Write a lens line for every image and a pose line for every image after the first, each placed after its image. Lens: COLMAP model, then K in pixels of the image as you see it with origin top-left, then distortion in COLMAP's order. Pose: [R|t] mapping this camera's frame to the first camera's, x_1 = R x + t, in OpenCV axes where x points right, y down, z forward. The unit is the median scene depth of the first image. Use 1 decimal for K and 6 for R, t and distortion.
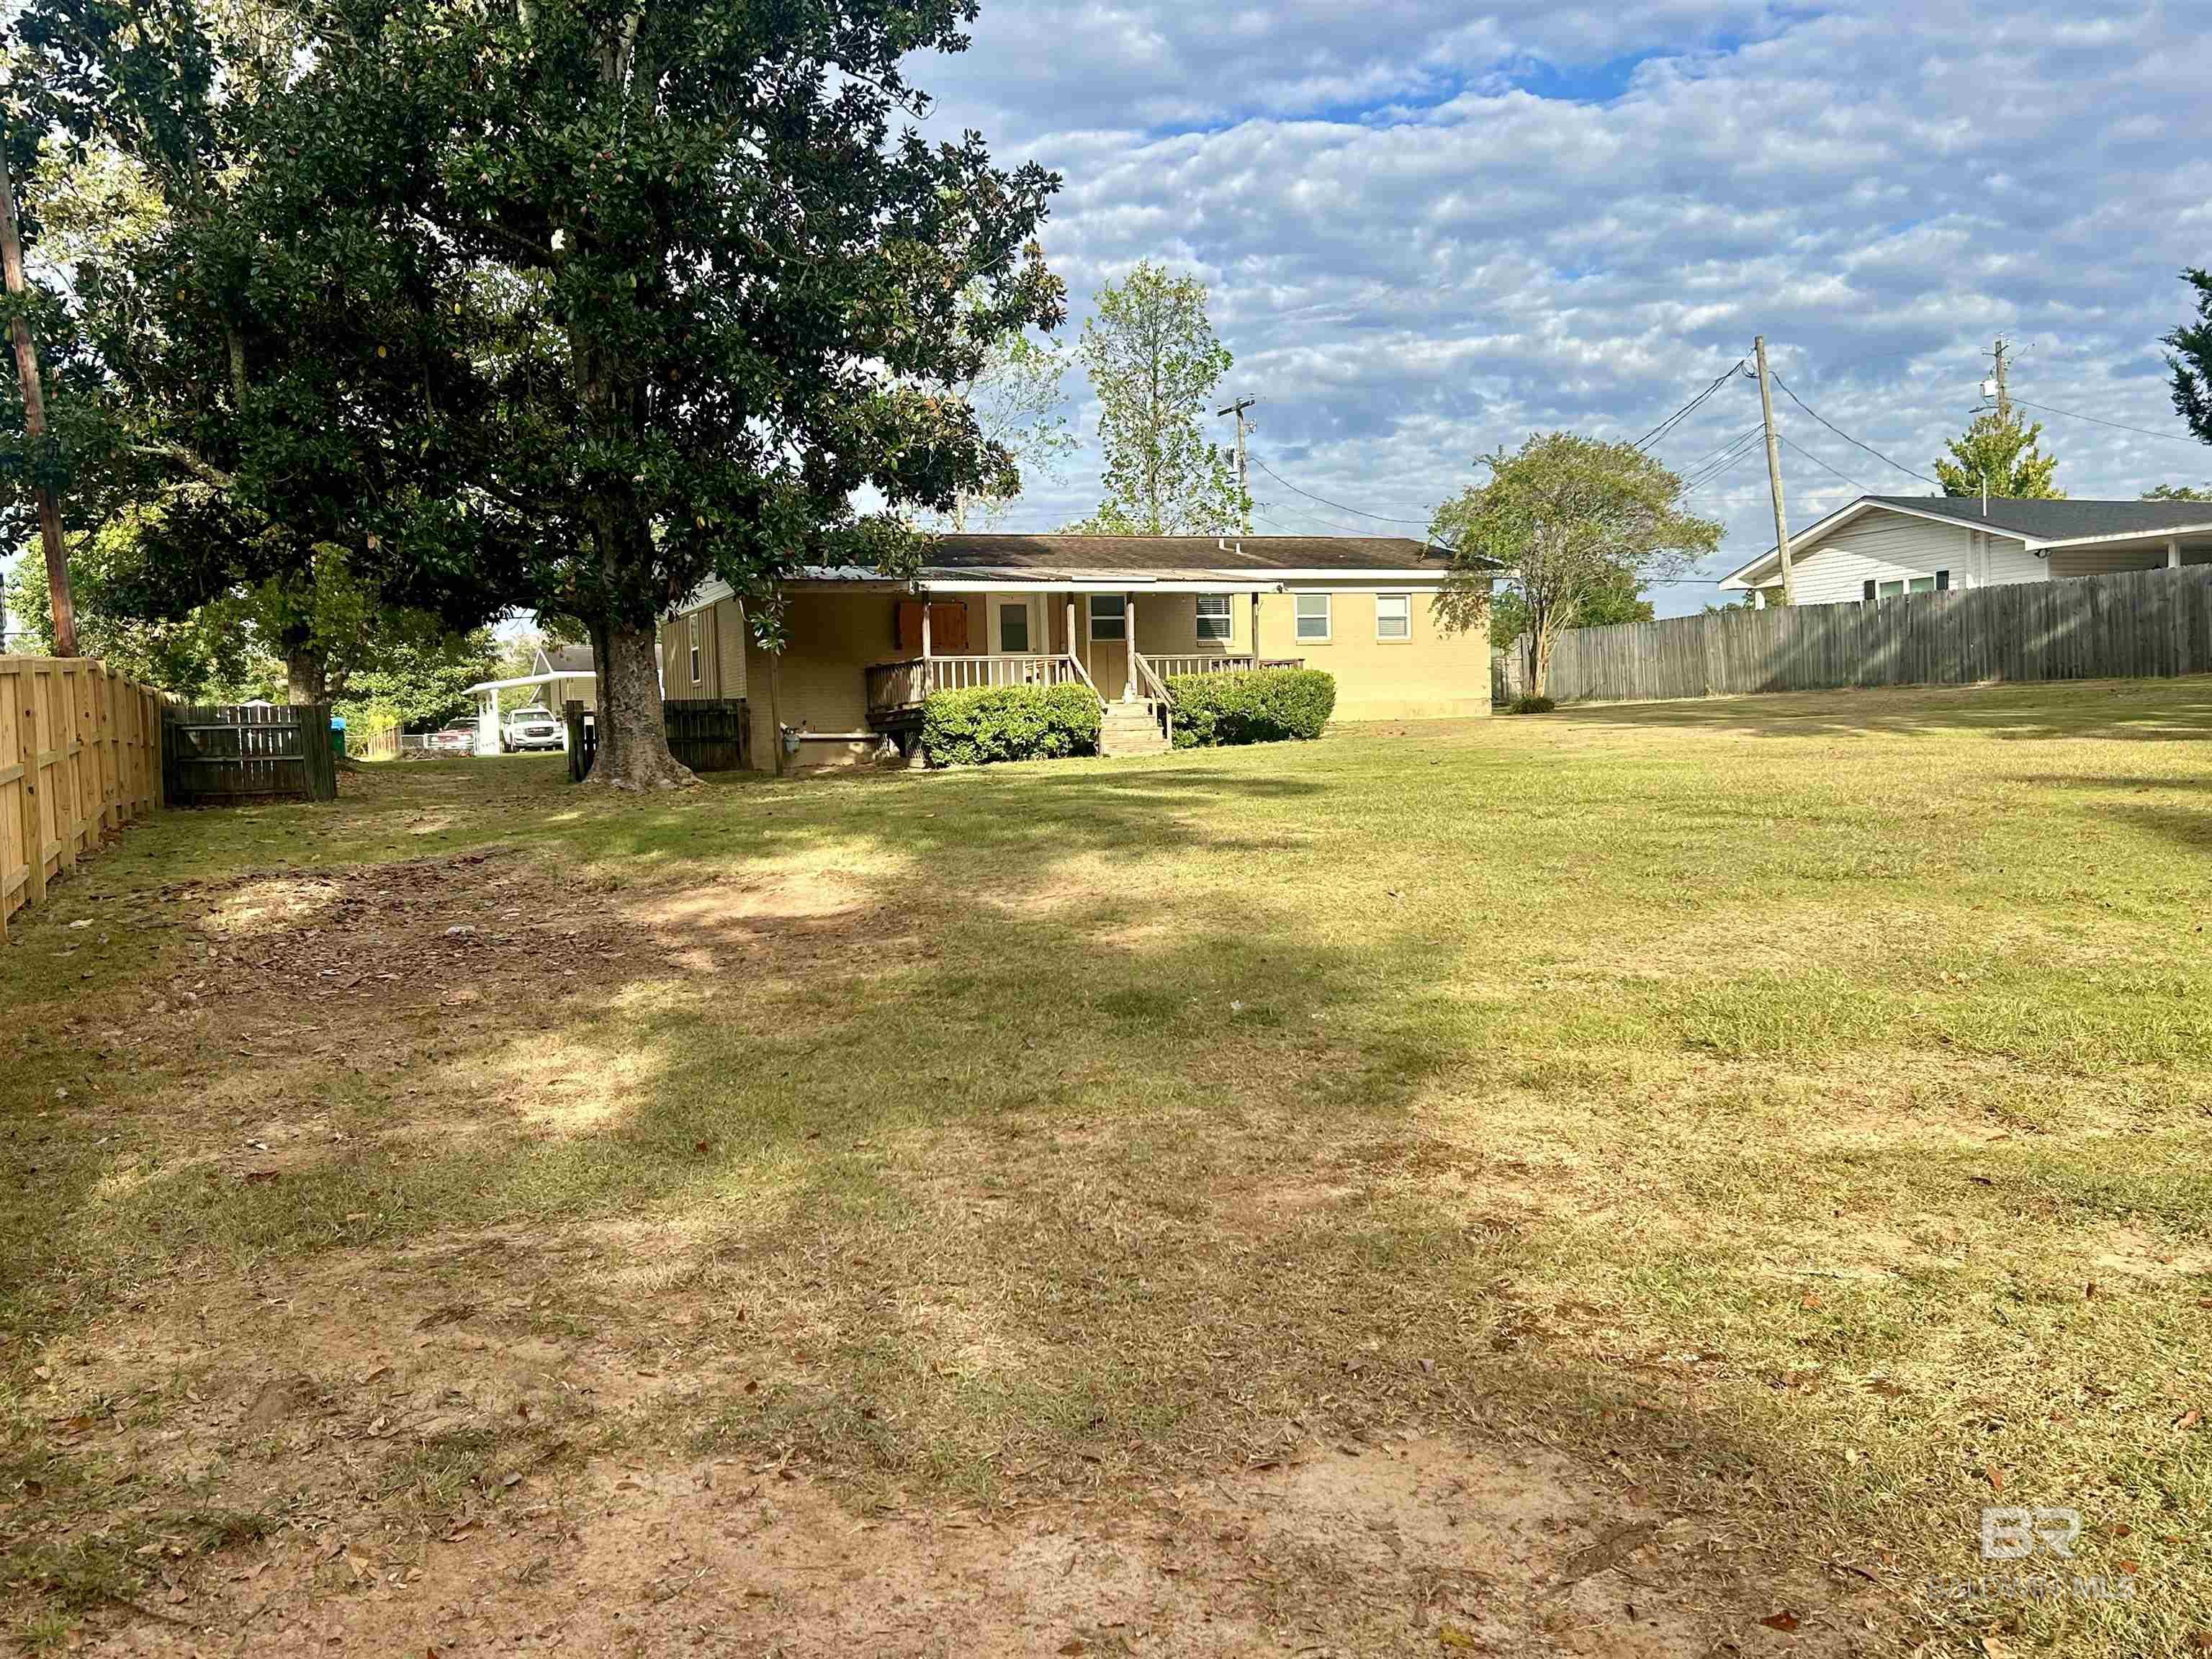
lens RADIAL K [[2085.9, 0, 1105.8], [0, 2085.9, 828.6], [0, 0, 1]] dist [0.158468, 0.000000]
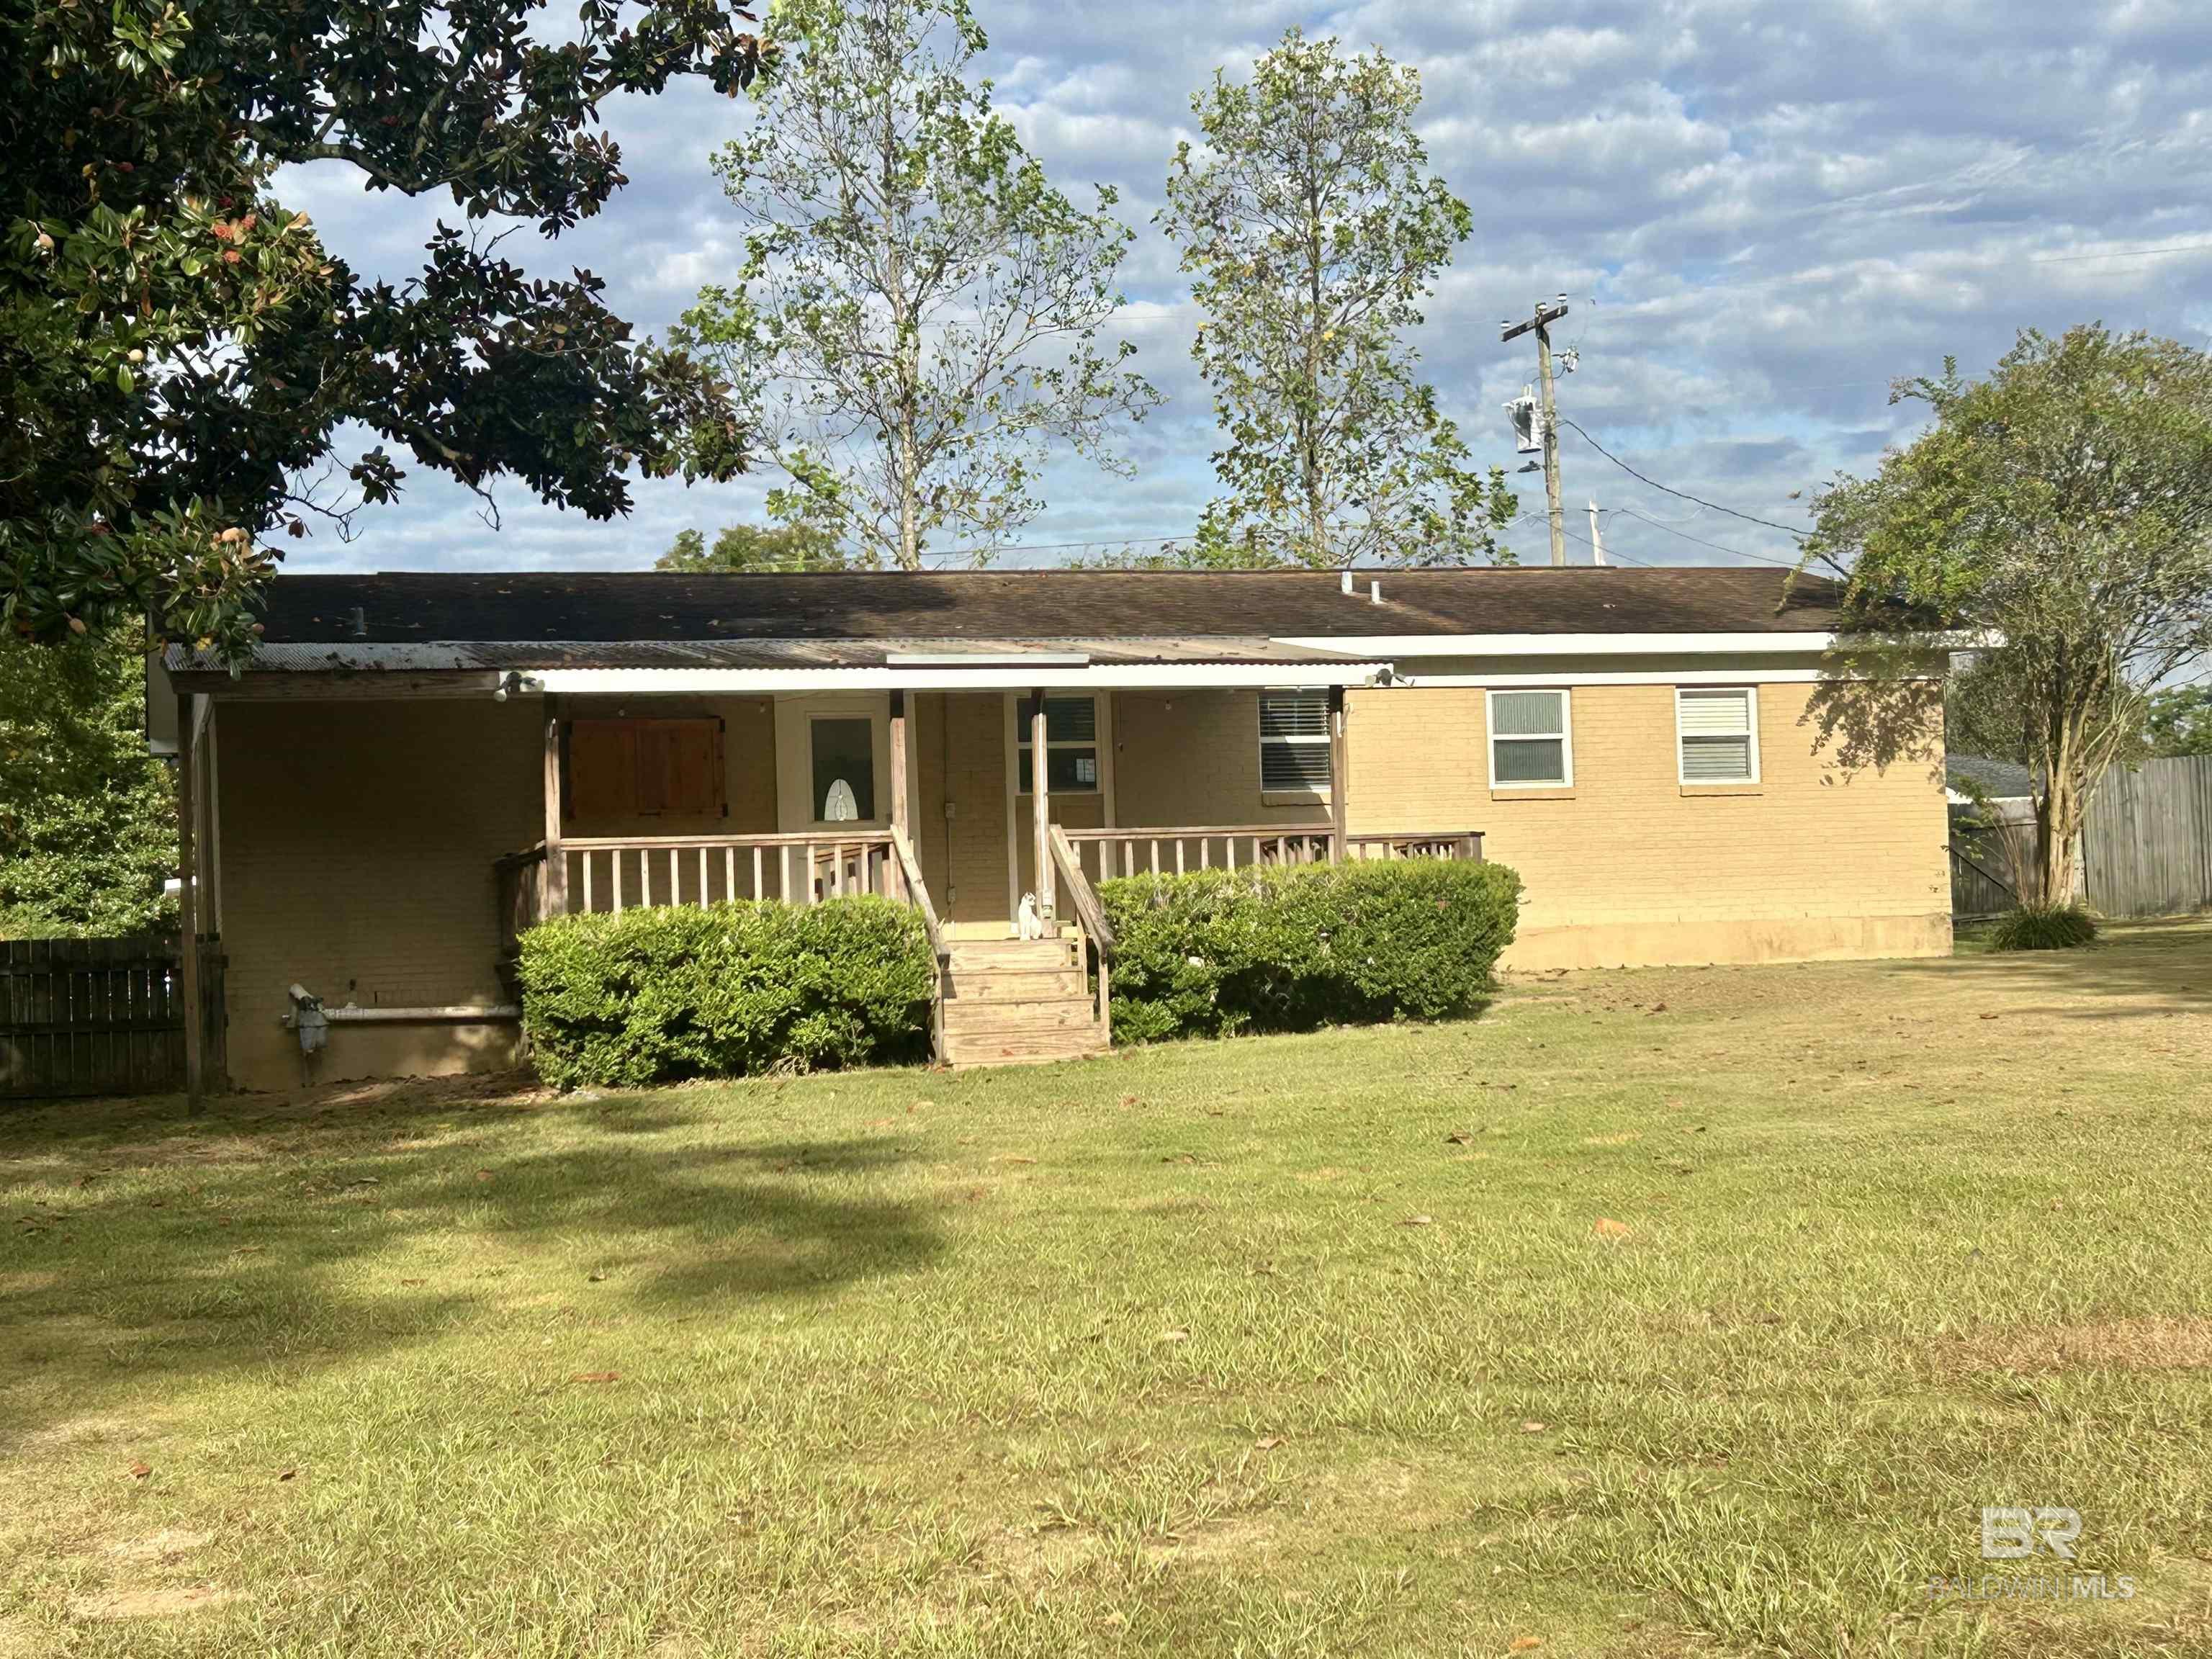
lens RADIAL K [[3594.3, 0, 1104.7], [0, 3594.3, 828.8], [0, 0, 1]] dist [0.134409, 0.000000]
pose [[0.992171, -0.008739, -0.124581, 0.106843], [-0.000574, 0.997219, -0.074519, -0.023682], [0.124886, 0.074007, 0.989407, 0.221352]]
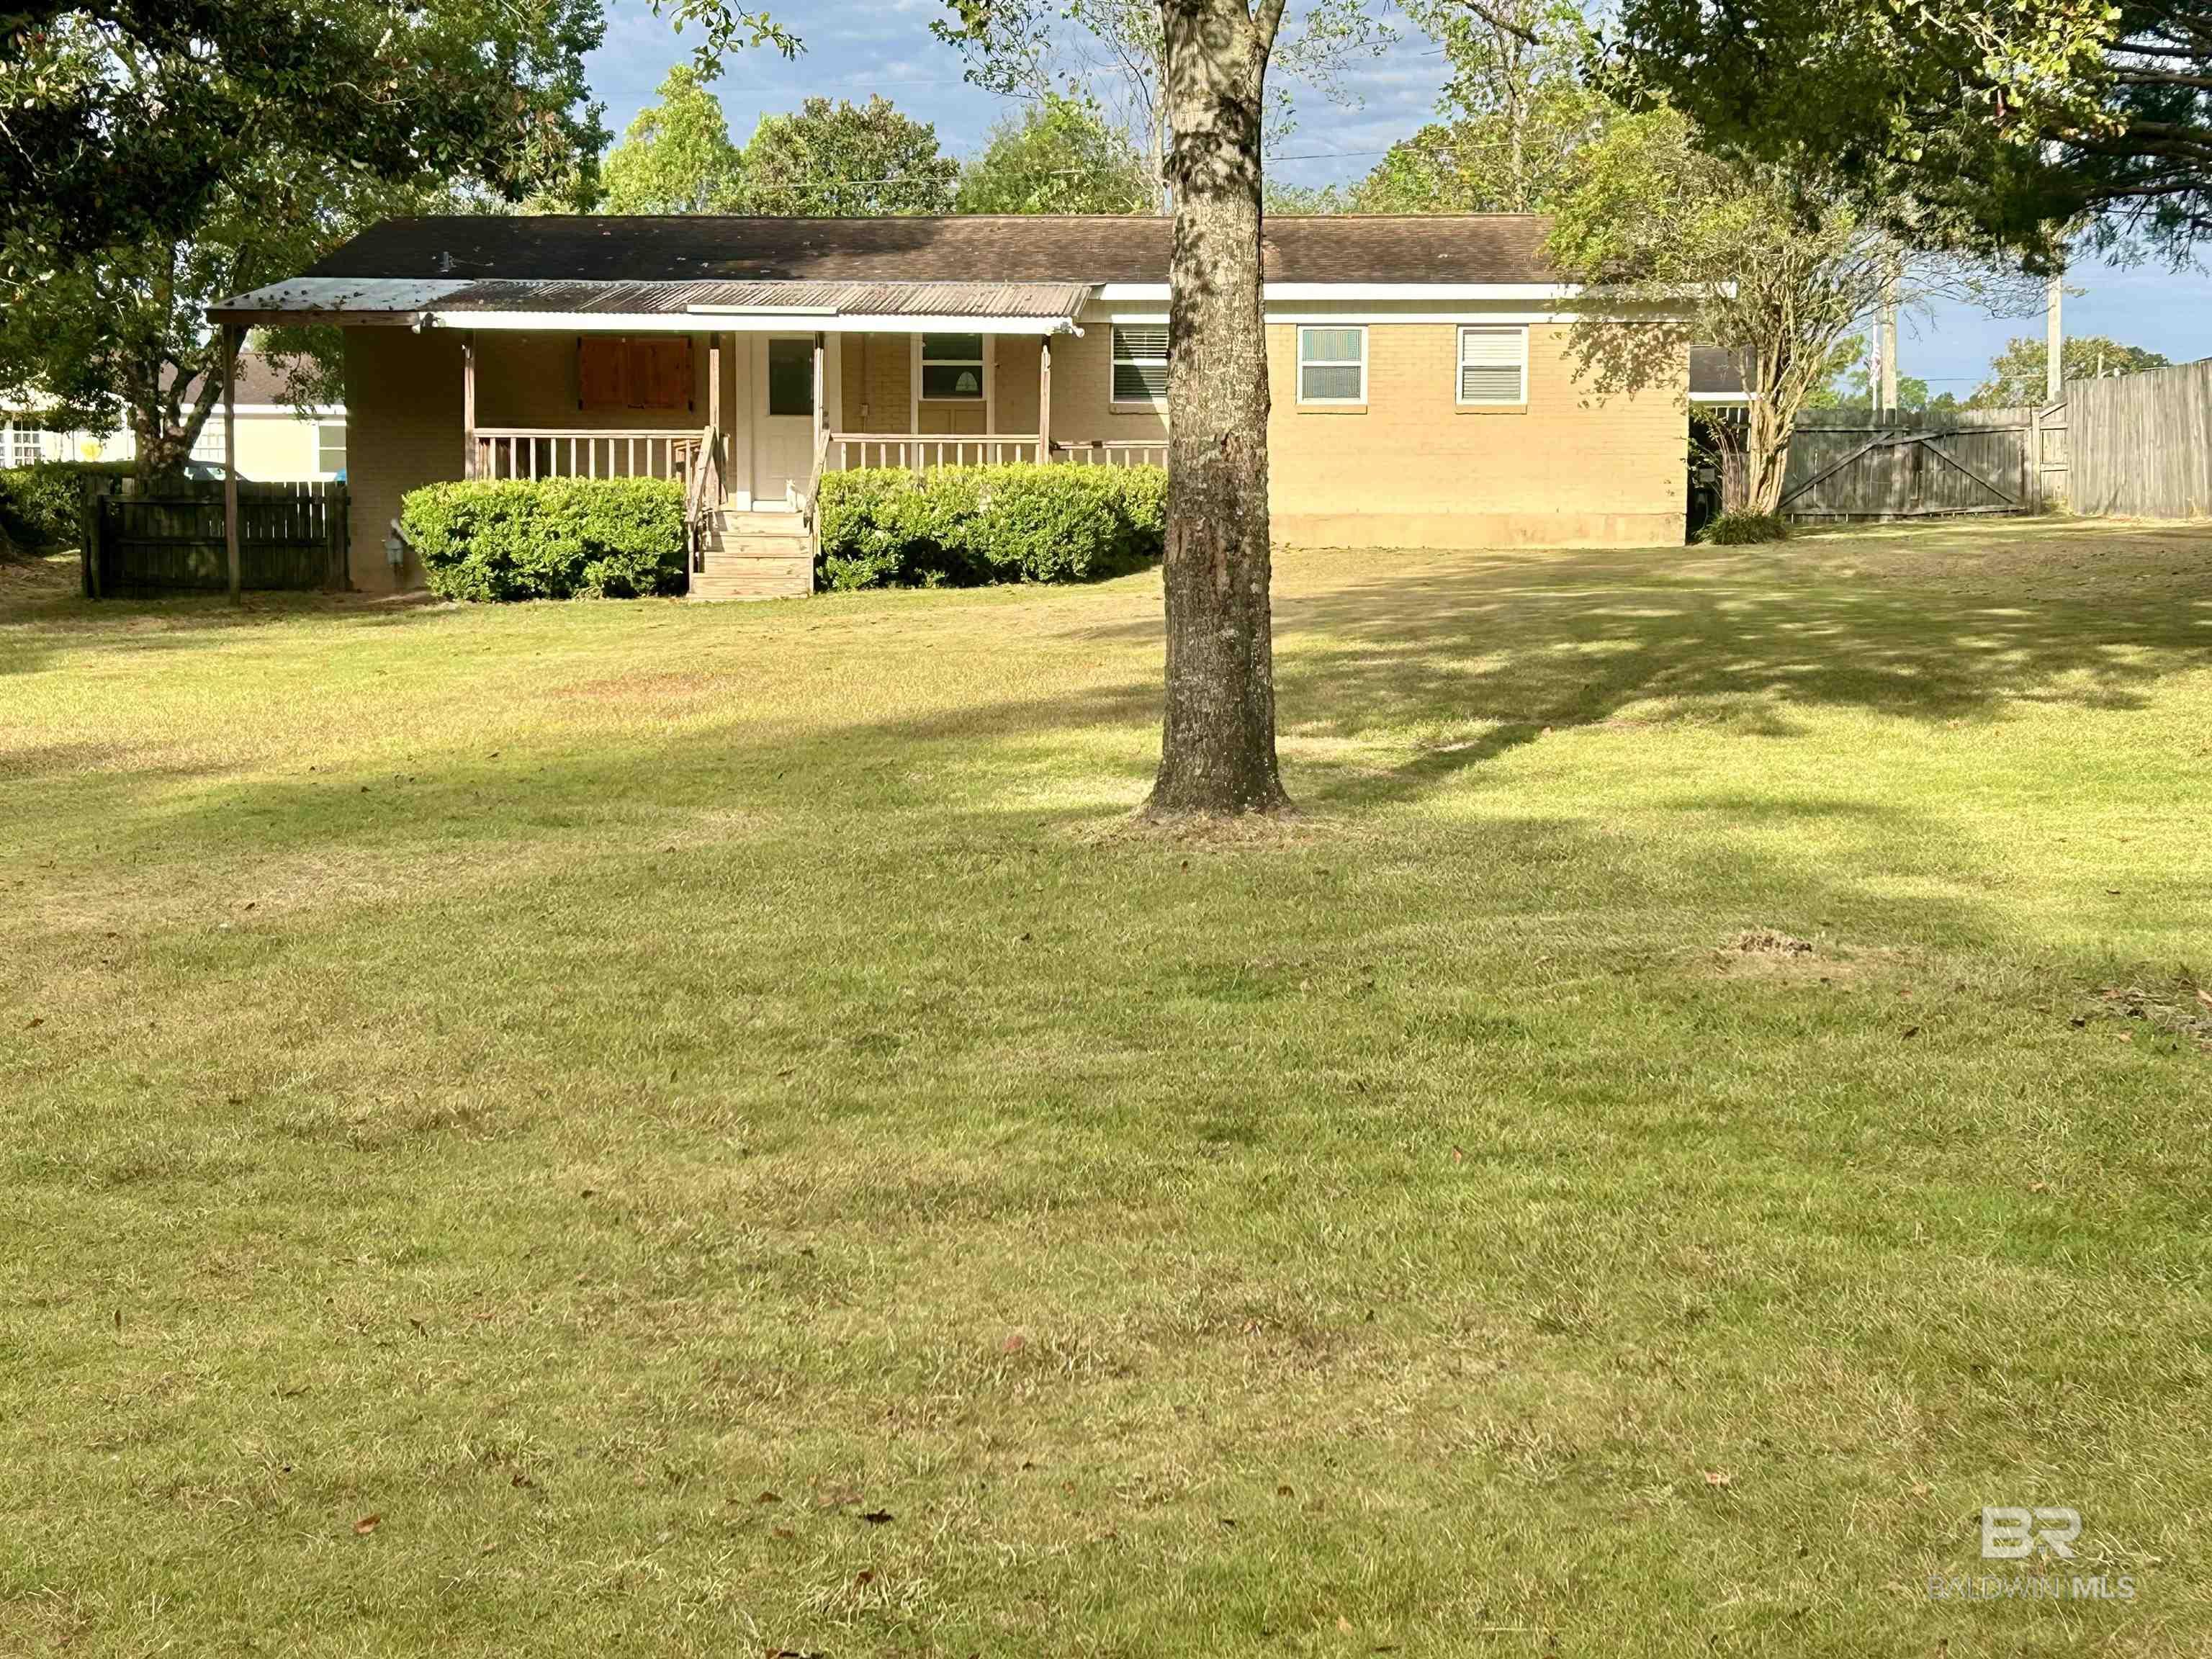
lens RADIAL K [[3594.3, 0, 1113.7], [0, 3594.3, 843.2], [0, 0, 1]] dist [0.134409, 0.000000]
pose [[0.904337, 0.074506, -0.420267, 0.485426], [-0.048881, 0.996247, 0.071434, -0.037960], [0.424012, -0.044057, 0.904585, 0.062863]]
